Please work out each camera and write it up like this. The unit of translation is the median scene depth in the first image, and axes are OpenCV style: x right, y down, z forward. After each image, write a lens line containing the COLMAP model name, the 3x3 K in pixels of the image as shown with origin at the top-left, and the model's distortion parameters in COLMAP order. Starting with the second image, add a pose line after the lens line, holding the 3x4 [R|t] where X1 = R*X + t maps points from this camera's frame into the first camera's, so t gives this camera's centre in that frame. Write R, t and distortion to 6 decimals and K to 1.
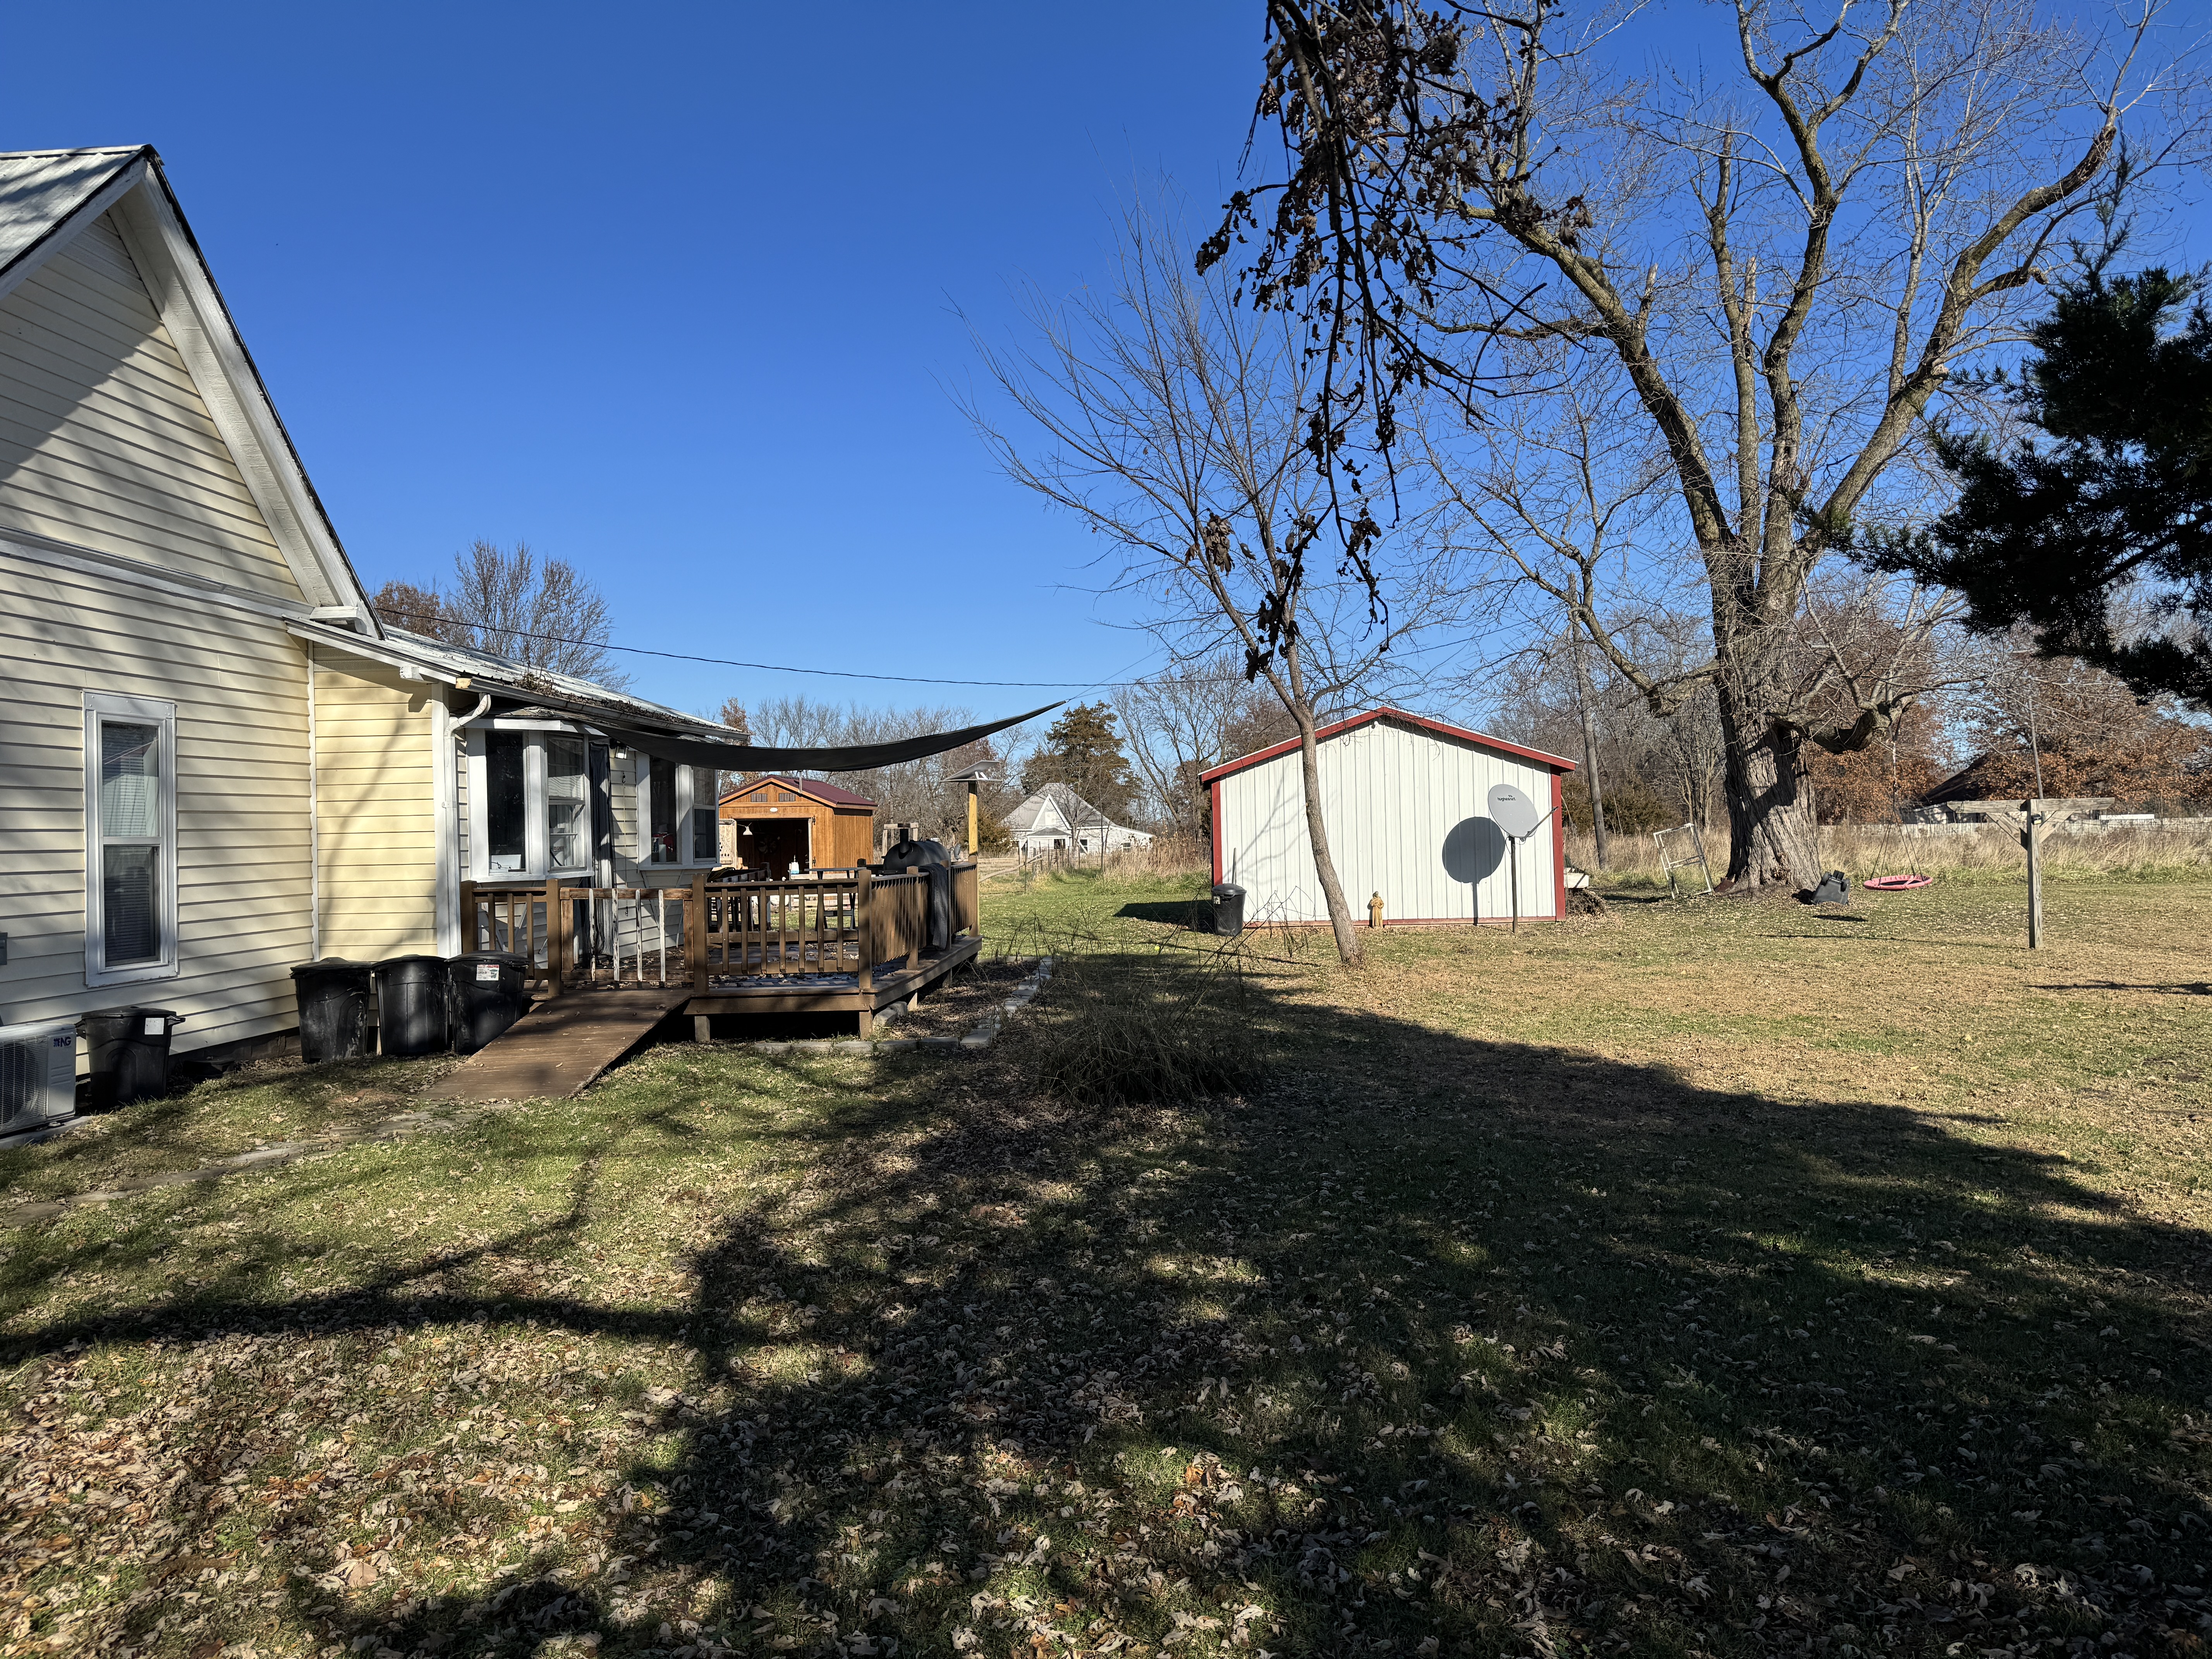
lens RADIAL K [[1553.2, 0, 1099.8], [0, 1553.2, 829.1], [0, 0, 1]] dist [0.015753, -0.024492]
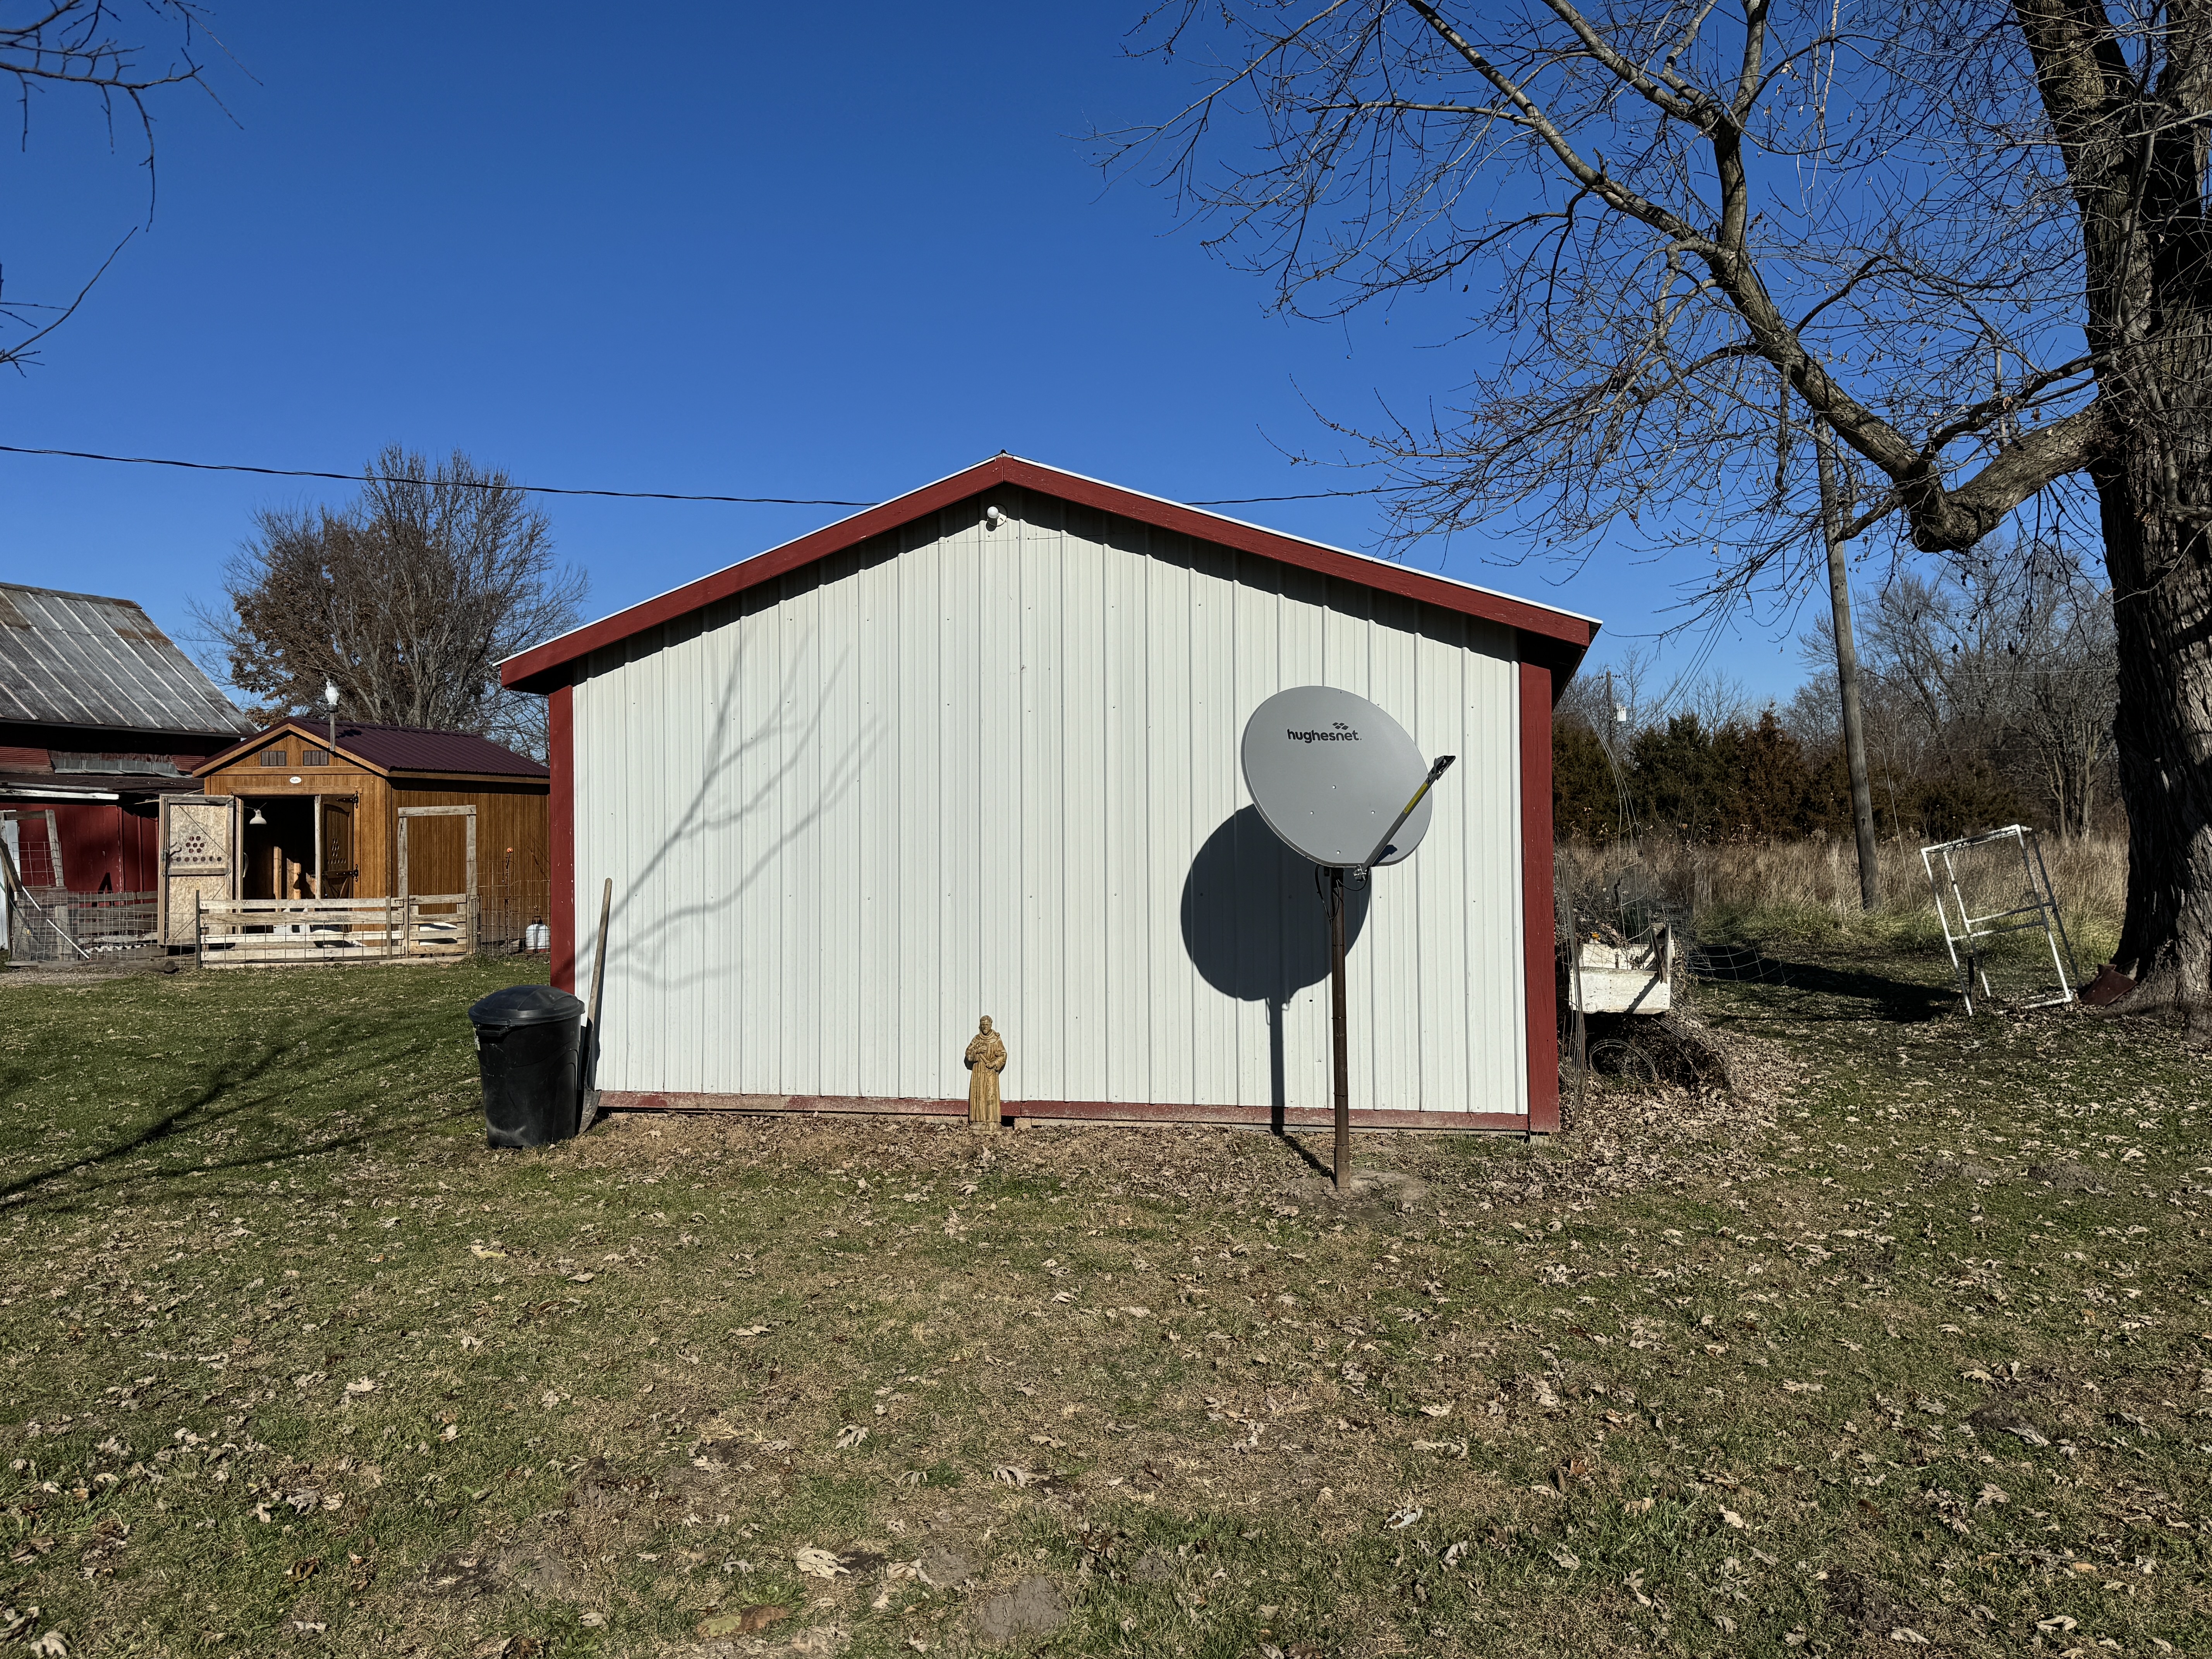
lens RADIAL K [[1652.0, 0, 1115.0], [0, 1652.0, 840.1], [0, 0, 1]] dist [-0.004762, -0.031852]
pose [[0.986336, 0.014935, -0.164067, 0.232048], [-0.013184, 0.999844, 0.011758, -0.001931], [0.164217, -0.009434, 0.986379, 0.577500]]
